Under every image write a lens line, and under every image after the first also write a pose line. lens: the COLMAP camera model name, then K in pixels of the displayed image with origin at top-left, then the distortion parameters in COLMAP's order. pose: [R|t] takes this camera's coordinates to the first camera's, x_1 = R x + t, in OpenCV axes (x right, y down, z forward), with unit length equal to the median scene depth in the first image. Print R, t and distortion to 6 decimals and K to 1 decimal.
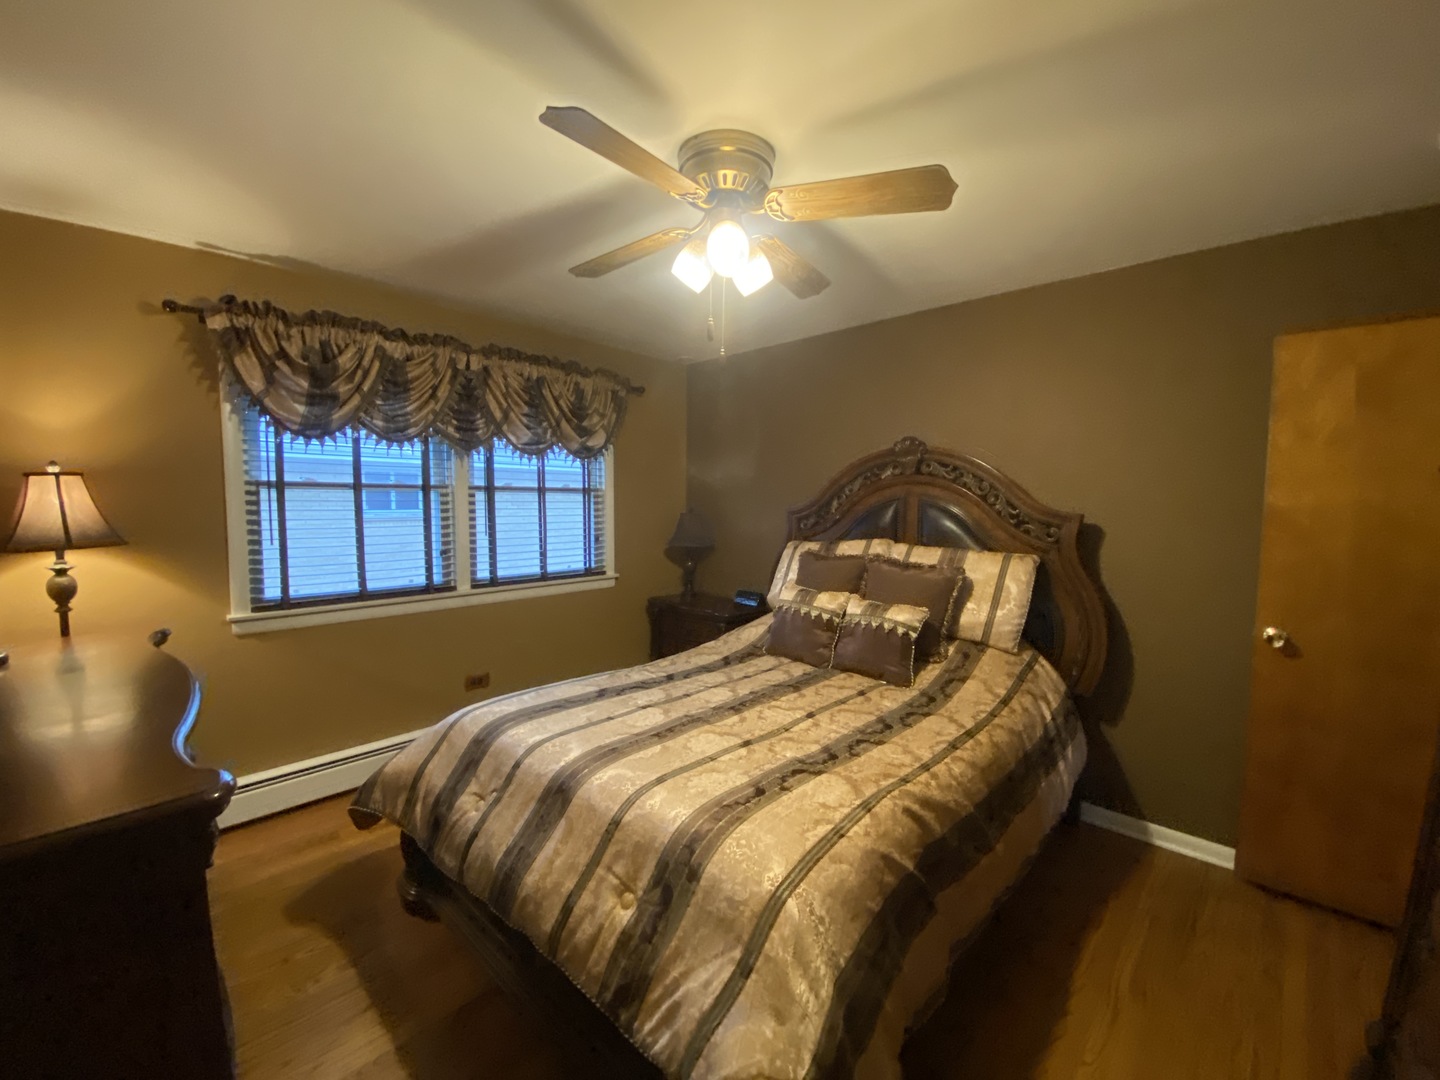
lens RADIAL K [[565.5, 0, 716.7], [0, 565.5, 533.9], [0, 0, 1]] dist [-0.045571, 0.000075]
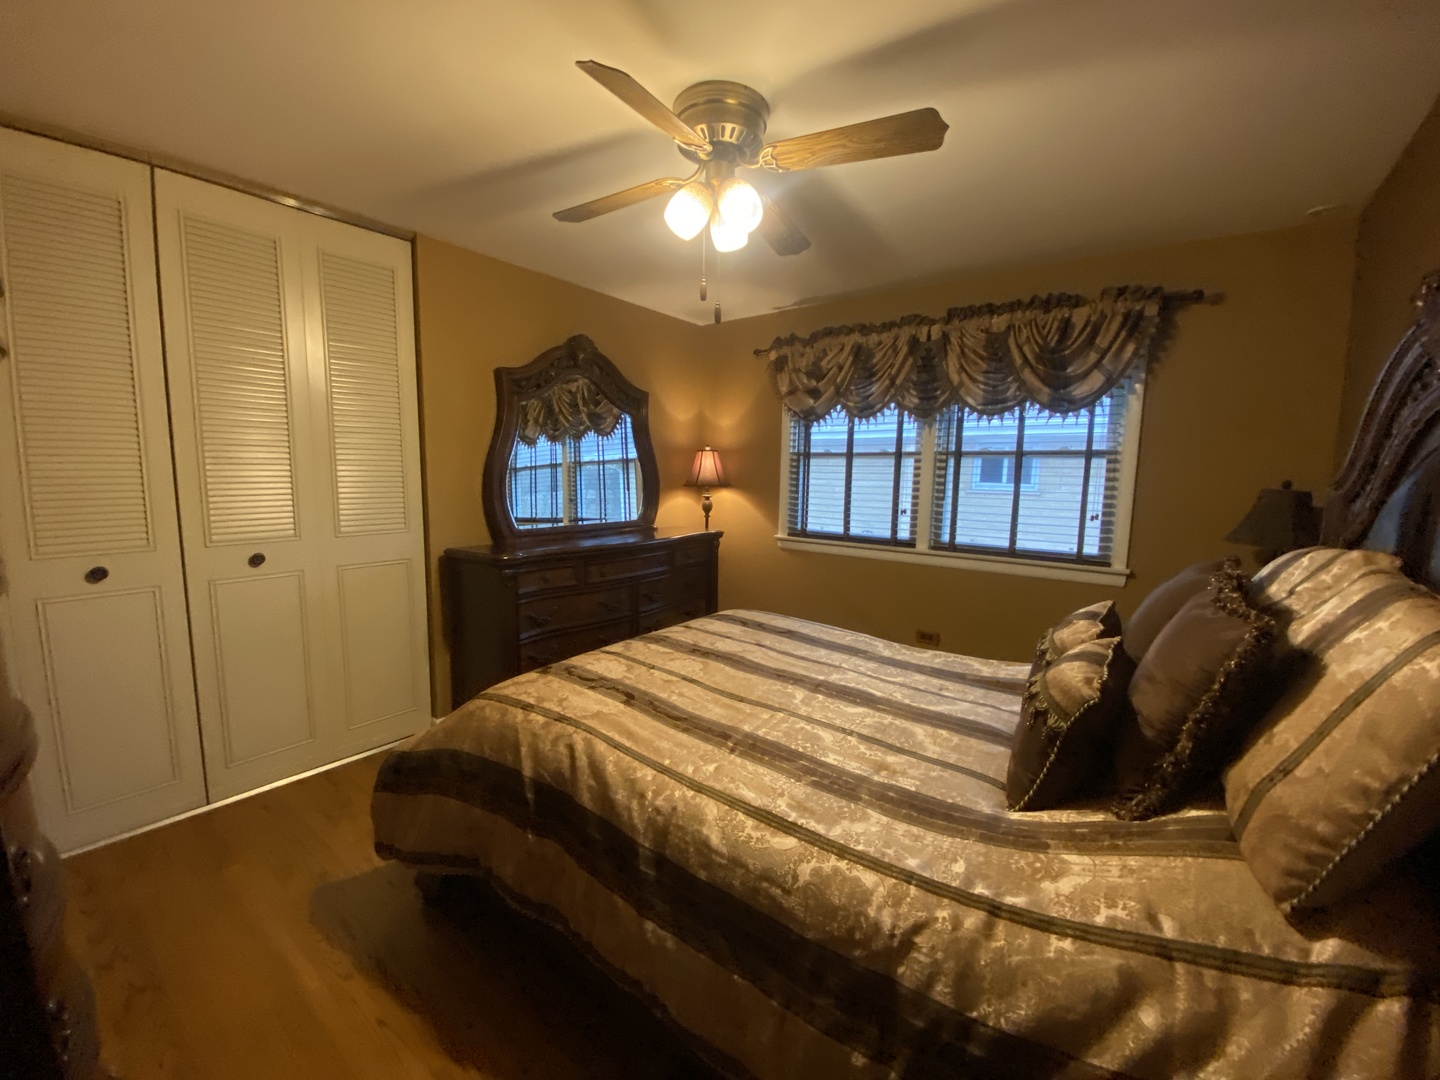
lens RADIAL K [[581.3, 0, 720.0], [0, 581.3, 540.0], [0, 0, 1]] dist [0.011246, -0.016993]
pose [[0.068290, 0.121421, -0.990249, 0.755053], [-0.065784, 0.990954, 0.116971, -0.027305], [0.995494, 0.057155, 0.075660, 0.621304]]
